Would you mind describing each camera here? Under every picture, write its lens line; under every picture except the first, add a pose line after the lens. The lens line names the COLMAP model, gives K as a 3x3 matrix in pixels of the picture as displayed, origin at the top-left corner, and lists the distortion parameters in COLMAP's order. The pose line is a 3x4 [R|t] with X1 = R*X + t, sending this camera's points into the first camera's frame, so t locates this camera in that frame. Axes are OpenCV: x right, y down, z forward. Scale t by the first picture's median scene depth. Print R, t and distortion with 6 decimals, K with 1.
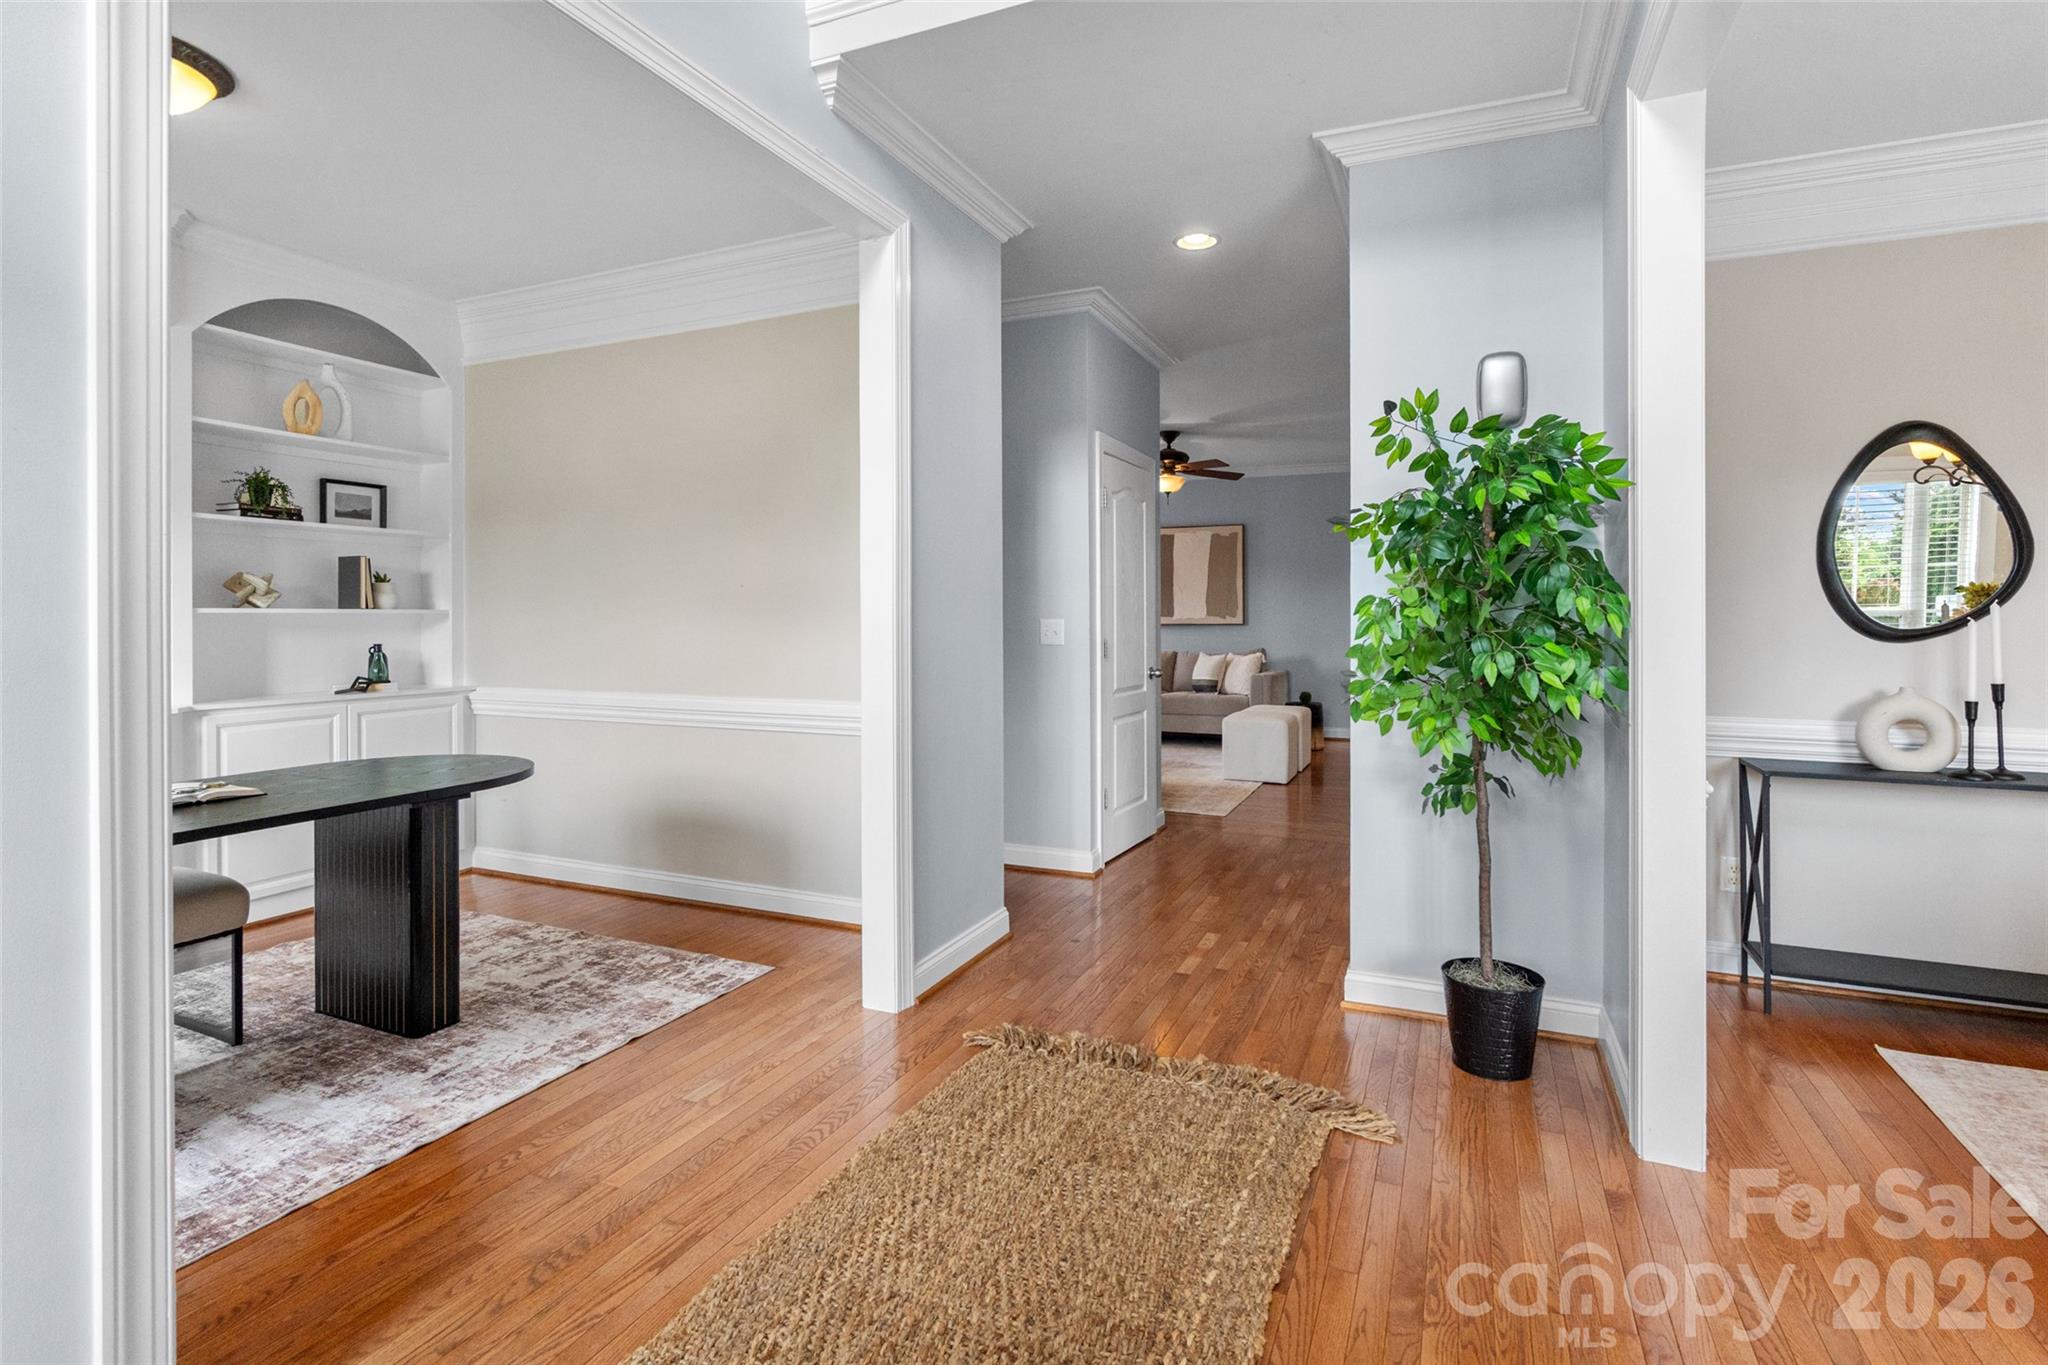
lens RADIAL K [[997.6, 0, 1029.3], [0, 997.6, 632.6], [0, 0, 1]] dist [0.001482, 0.000448]
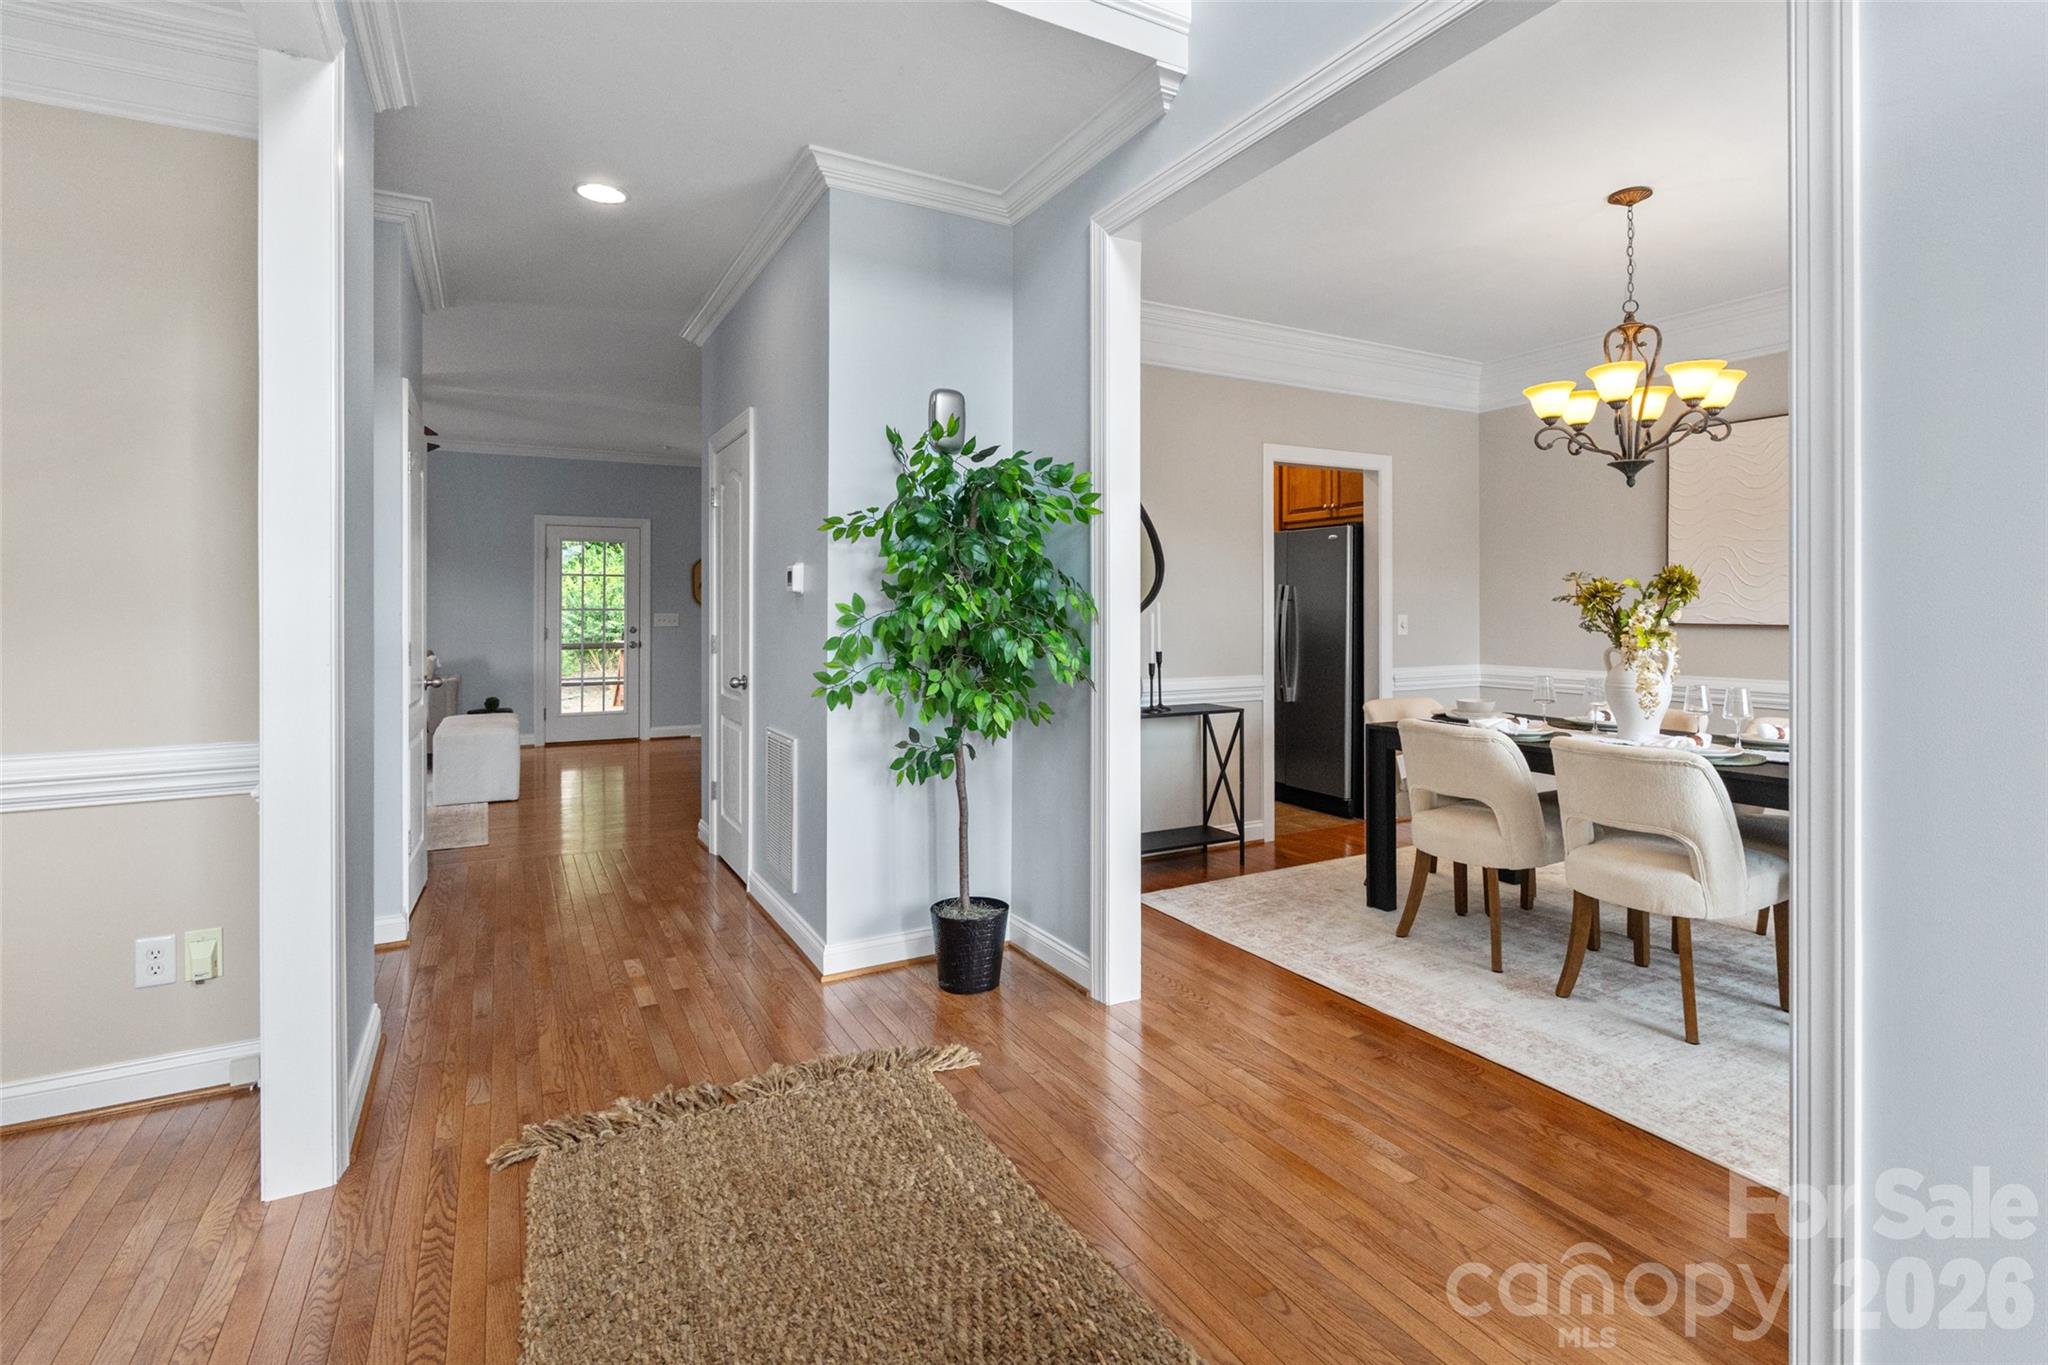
lens RADIAL K [[986.2, 0, 1065.4], [0, 986.2, 628.7], [0, 0, 1]] dist [-0.000397, 0.000269]
pose [[0.590400, -0.017034, 0.806931, -0.396119], [0.017702, 0.999810, 0.008154, -0.001768], [-0.806916, 0.009470, 0.590590, 0.188371]]
